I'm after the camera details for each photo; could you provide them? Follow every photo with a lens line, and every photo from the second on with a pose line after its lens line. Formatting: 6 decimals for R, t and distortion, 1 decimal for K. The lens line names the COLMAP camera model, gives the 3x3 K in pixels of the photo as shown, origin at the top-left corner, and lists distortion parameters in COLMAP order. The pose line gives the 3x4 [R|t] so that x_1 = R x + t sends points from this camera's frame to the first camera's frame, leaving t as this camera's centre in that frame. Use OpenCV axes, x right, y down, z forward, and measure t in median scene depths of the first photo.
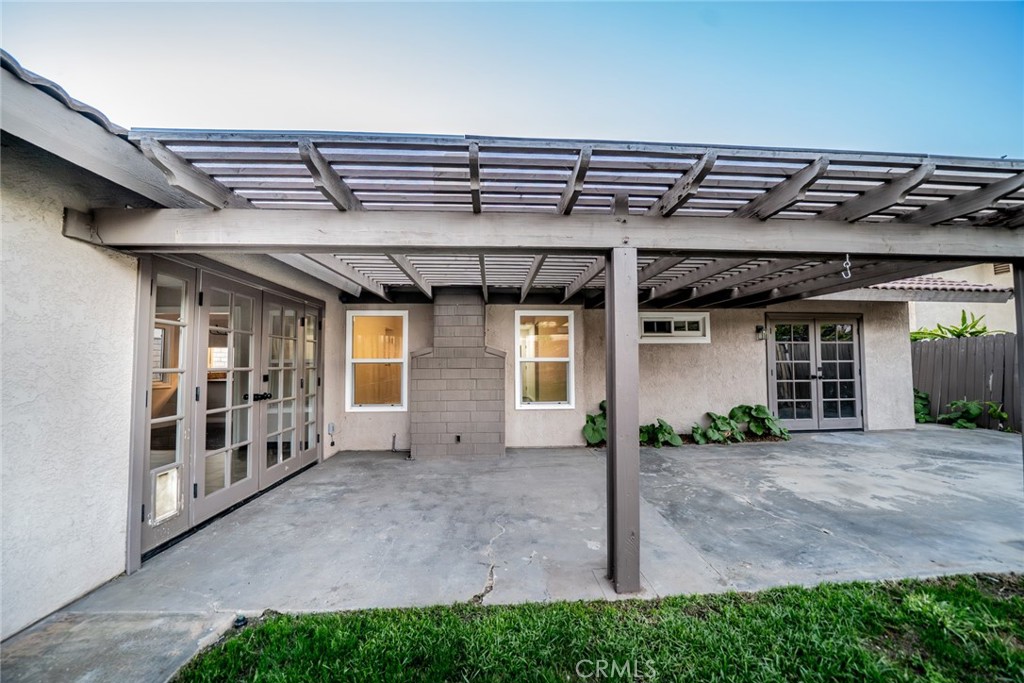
lens RADIAL K [[364.7, 0, 516.7], [0, 364.7, 347.3], [0, 0, 1]] dist [-0.011084, 0.000128]
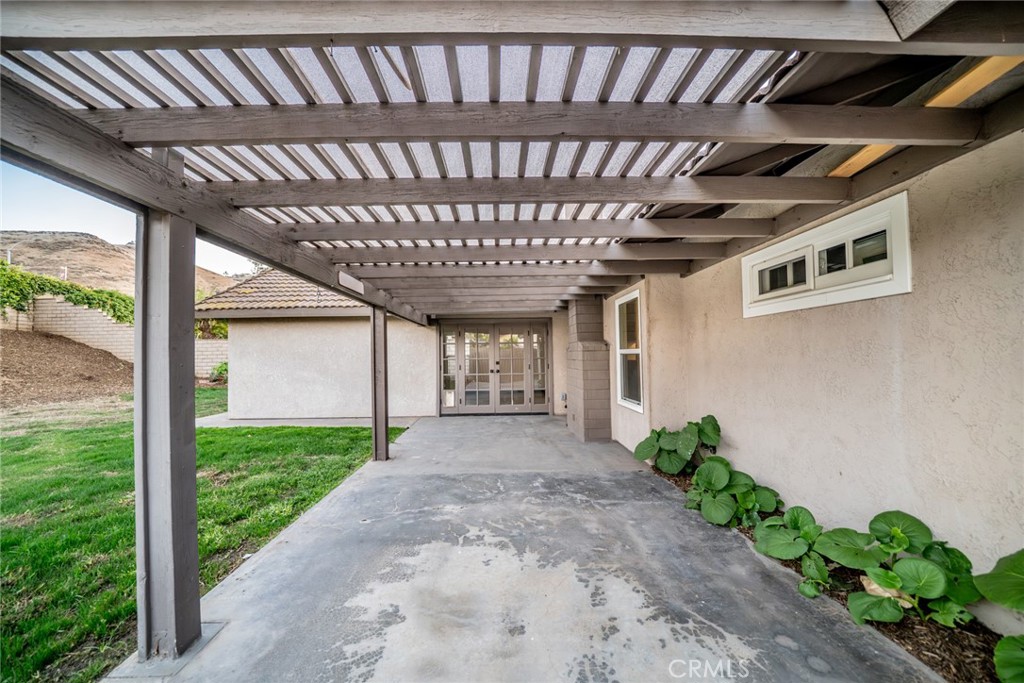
lens RADIAL K [[350.5, 0, 509.9], [0, 350.5, 348.2], [0, 0, 1]] dist [-0.001416, -0.000128]
pose [[-0.054173, -0.019442, -0.998342, 1.394874], [0.063829, 0.997698, -0.022893, 0.035129], [0.996489, -0.064963, -0.052808, 1.122012]]
